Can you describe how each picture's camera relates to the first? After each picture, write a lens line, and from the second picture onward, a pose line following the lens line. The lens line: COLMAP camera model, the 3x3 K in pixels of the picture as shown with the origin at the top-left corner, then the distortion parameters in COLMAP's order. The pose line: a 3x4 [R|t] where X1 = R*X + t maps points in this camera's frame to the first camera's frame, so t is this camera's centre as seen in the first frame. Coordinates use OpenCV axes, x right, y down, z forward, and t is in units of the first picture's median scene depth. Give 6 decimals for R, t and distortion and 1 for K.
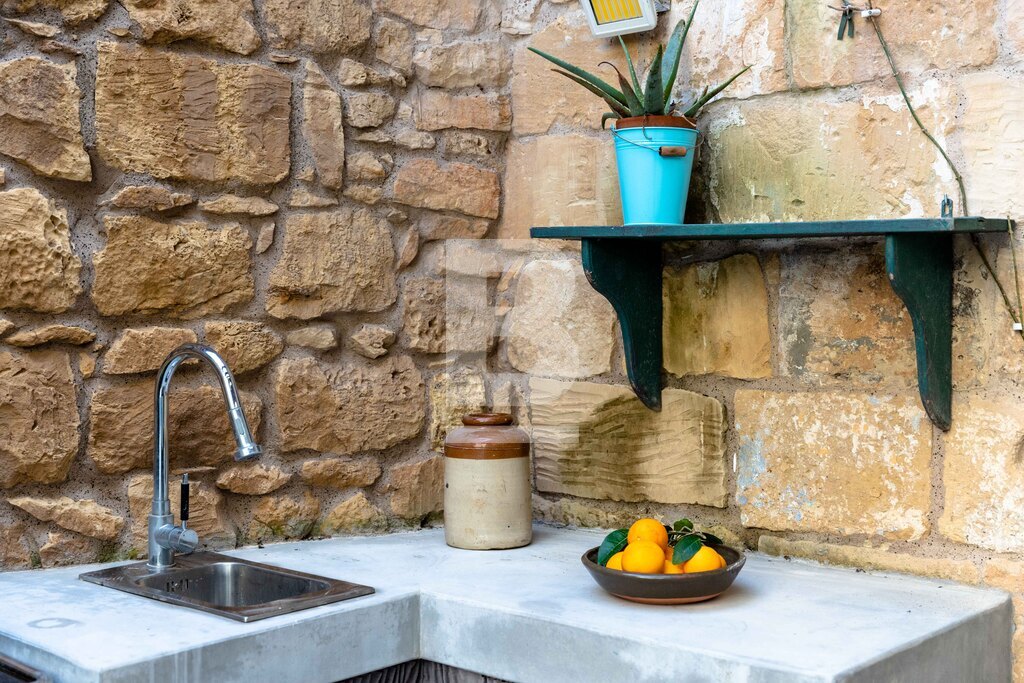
lens RADIAL K [[1383.7, 0, 509.8], [0, 1383.7, 345.6], [0, 0, 1]] dist [-0.001781, 0.000000]
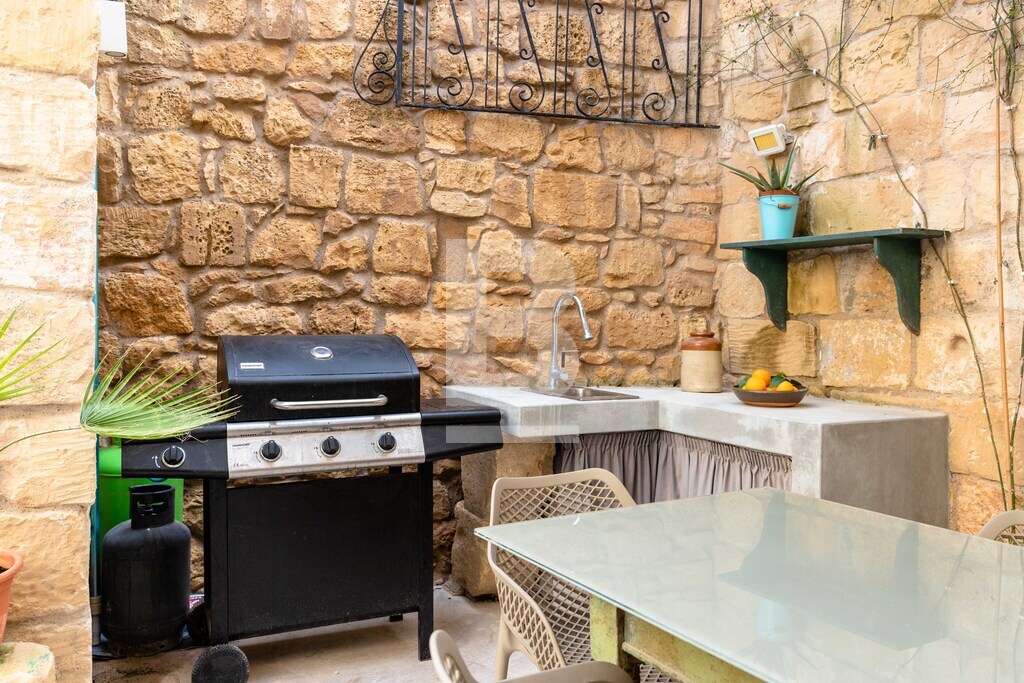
lens RADIAL K [[870.1, 0, 506.3], [0, 870.1, 339.8], [0, 0, 1]] dist [-0.000190, -0.002935]
pose [[0.933895, 0.017642, -0.357112, 0.197677], [-0.032250, 0.998867, -0.034992, 0.128517], [0.356090, 0.044195, 0.933406, -0.411643]]
